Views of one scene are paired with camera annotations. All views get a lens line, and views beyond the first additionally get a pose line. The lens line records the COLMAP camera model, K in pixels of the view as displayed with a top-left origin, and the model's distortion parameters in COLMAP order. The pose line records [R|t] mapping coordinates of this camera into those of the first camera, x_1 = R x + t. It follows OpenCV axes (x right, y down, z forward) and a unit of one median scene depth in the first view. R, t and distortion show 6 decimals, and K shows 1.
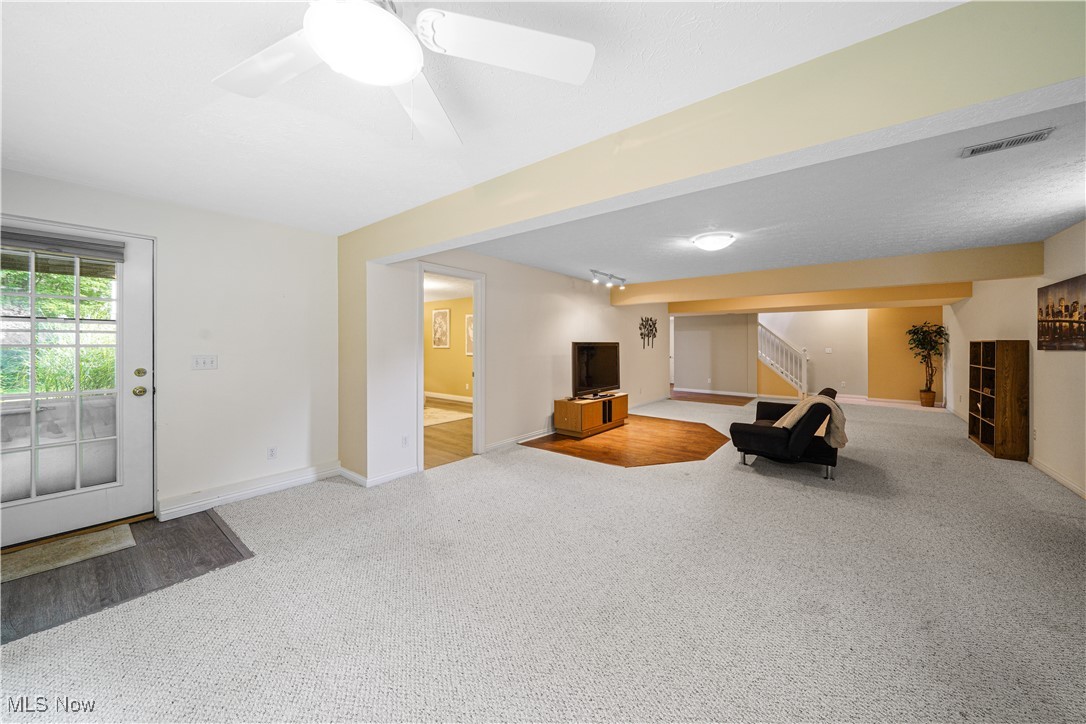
lens RADIAL K [[388.9, 0, 534.8], [0, 388.9, 341.6], [0, 0, 1]] dist [-0.006290, -0.000115]
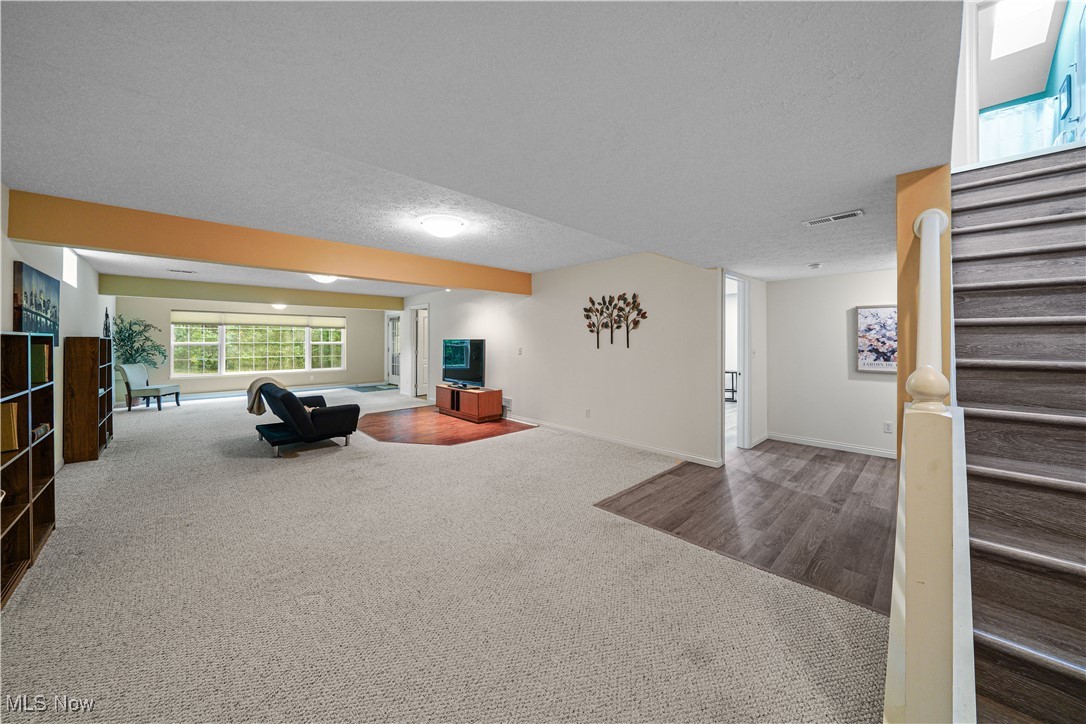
lens RADIAL K [[388.9, 0, 523.1], [0, 388.9, 344.3], [0, 0, 1]] dist [-0.006290, -0.000115]
pose [[-0.145343, 0.006463, -0.989360, 1.336853], [0.008733, 0.999948, 0.005249, 0.011261], [0.989343, -0.007877, -0.145391, 1.418431]]
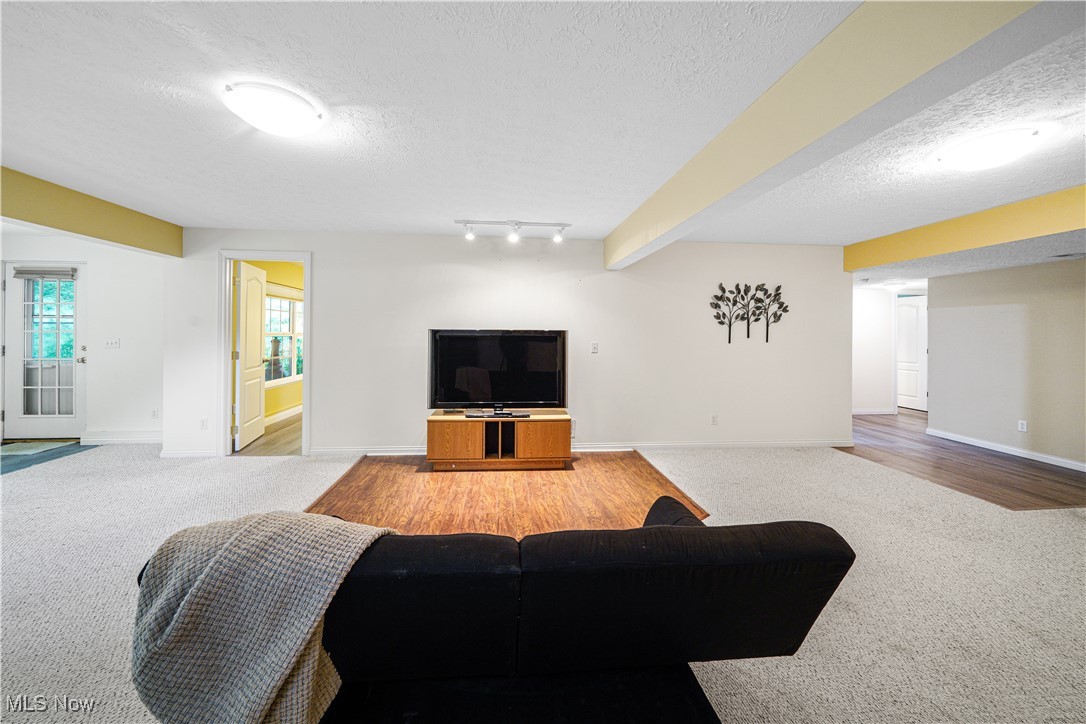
lens RADIAL K [[388.9, 0, 527.3], [0, 388.9, 335.3], [0, 0, 1]] dist [-0.006290, -0.000115]
pose [[0.692911, 0.009242, -0.720963, 0.694294], [-0.001824, 0.999937, 0.011065, 0.002849], [0.721020, -0.006352, 0.692885, 0.617108]]
